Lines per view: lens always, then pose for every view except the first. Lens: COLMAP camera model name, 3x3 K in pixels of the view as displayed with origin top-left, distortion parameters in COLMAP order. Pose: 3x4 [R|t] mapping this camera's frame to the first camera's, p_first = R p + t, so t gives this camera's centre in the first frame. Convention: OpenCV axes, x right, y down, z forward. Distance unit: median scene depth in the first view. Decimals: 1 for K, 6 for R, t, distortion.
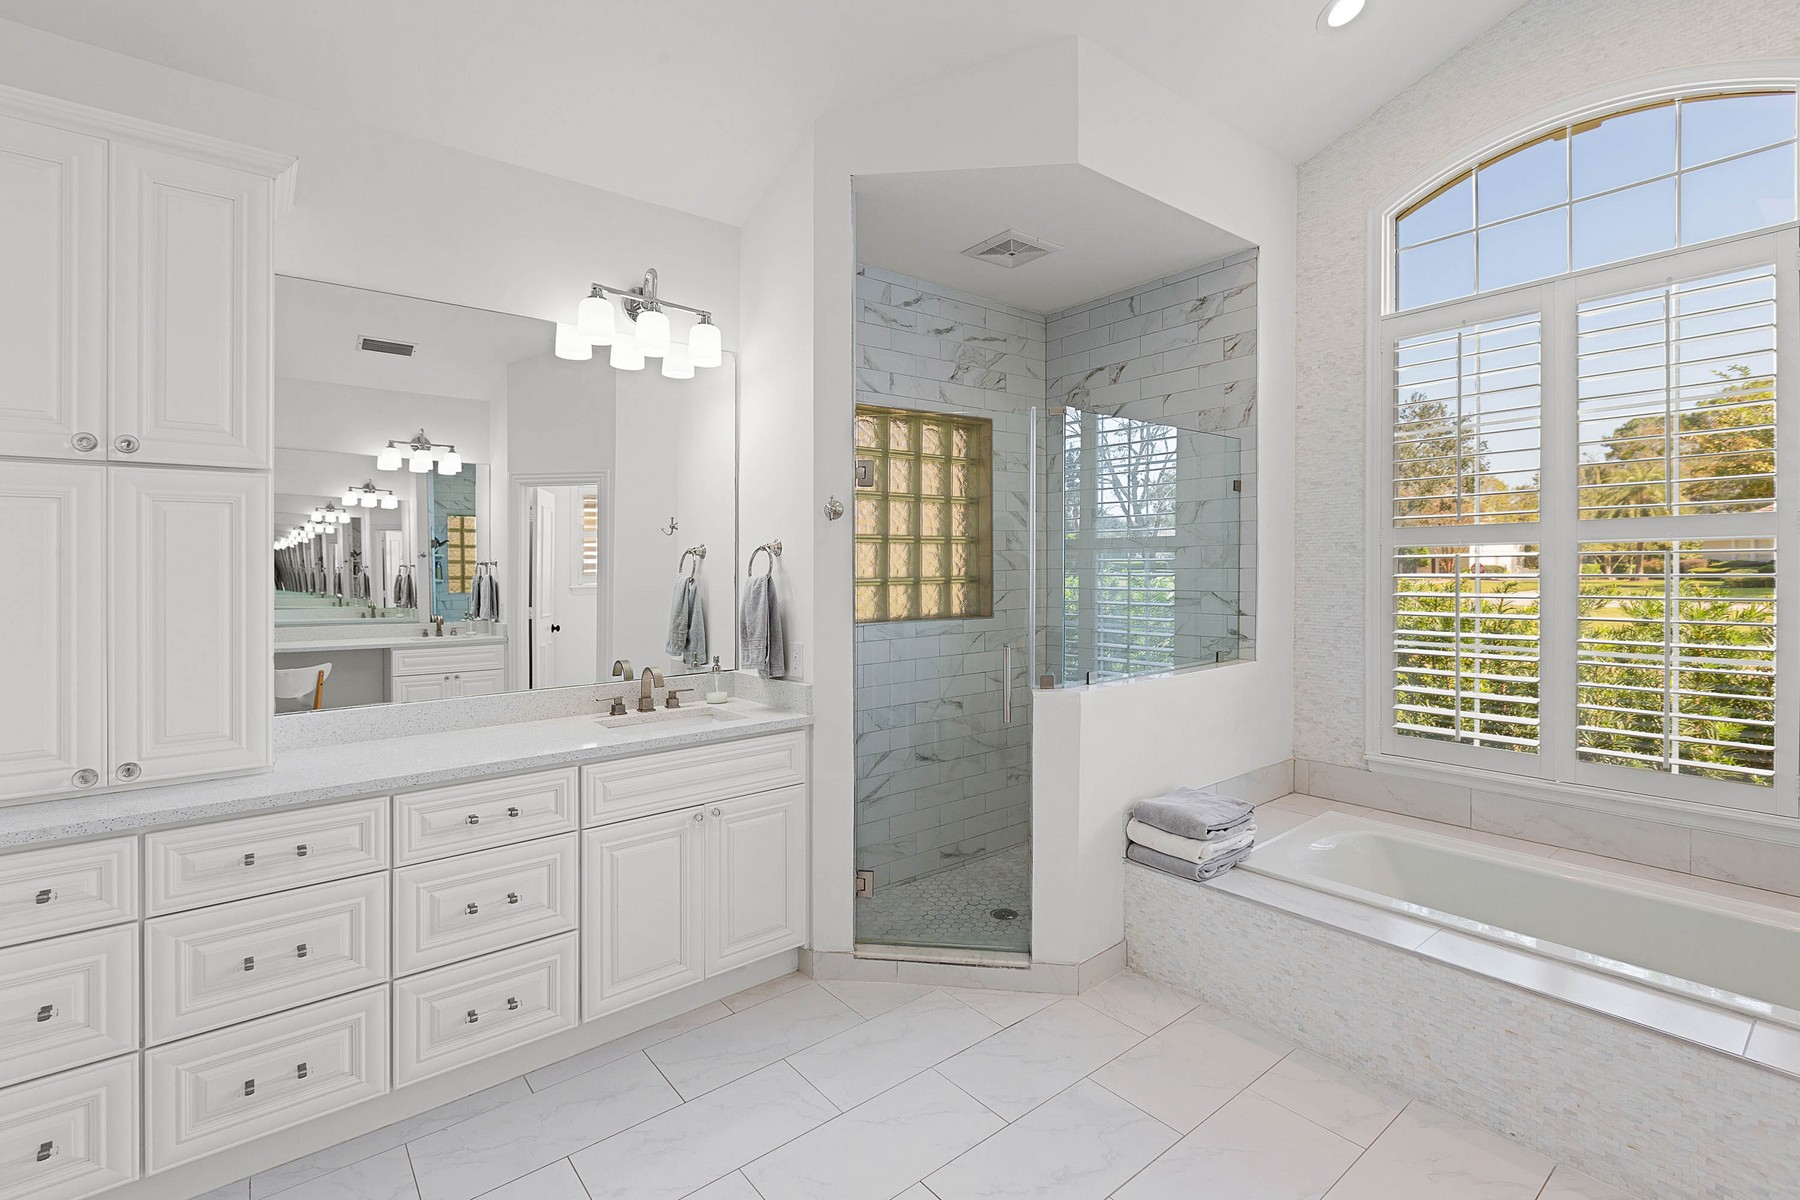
lens RADIAL K [[799.8, 0, 904.2], [0, 799.8, 582.4], [0, 0, 1]] dist [-0.000560, 0.000446]
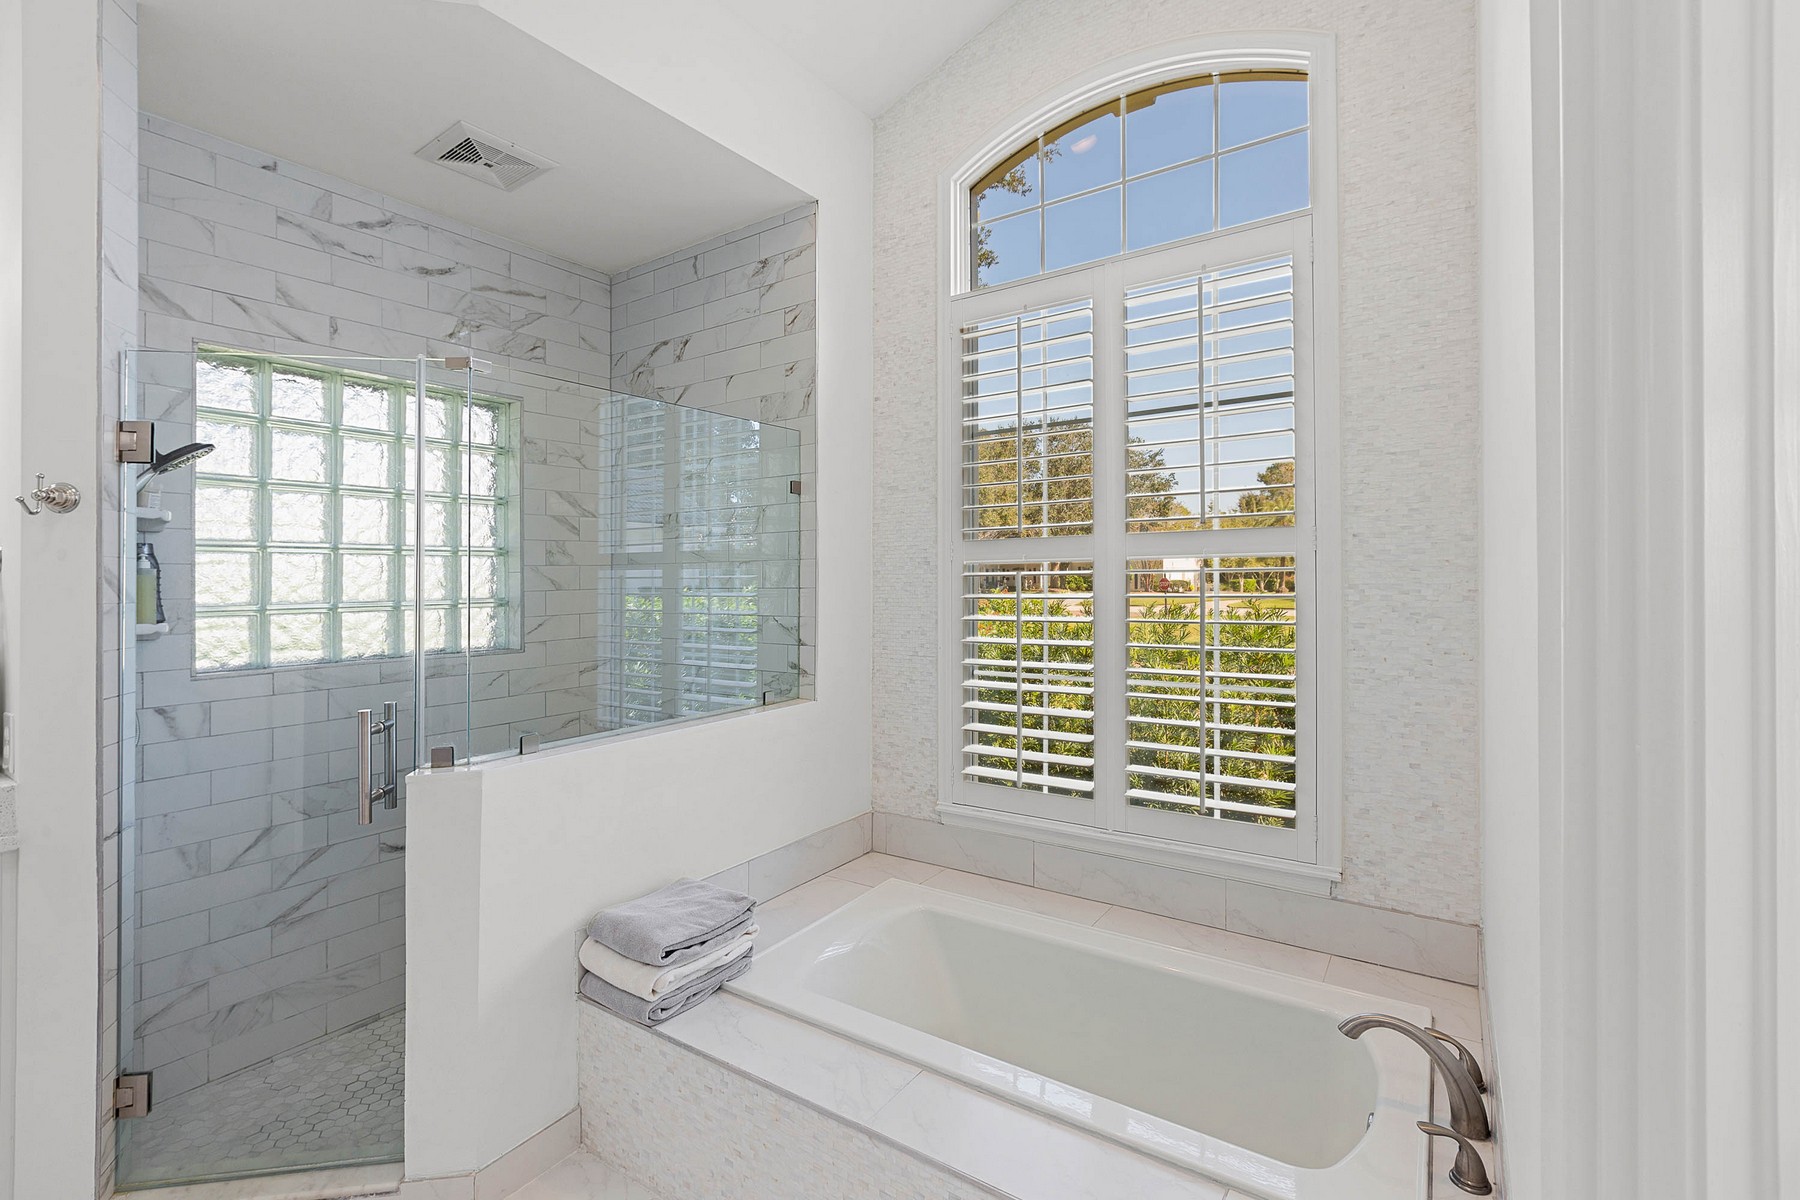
lens RADIAL K [[799.8, 0, 895.6], [0, 799.8, 593.5], [0, 0, 1]] dist [-0.000560, 0.000446]
pose [[0.958423, -0.005855, 0.285292, 0.279318], [0.007421, 0.999963, -0.004407, -0.007716], [-0.285256, 0.006341, 0.958431, 0.182268]]
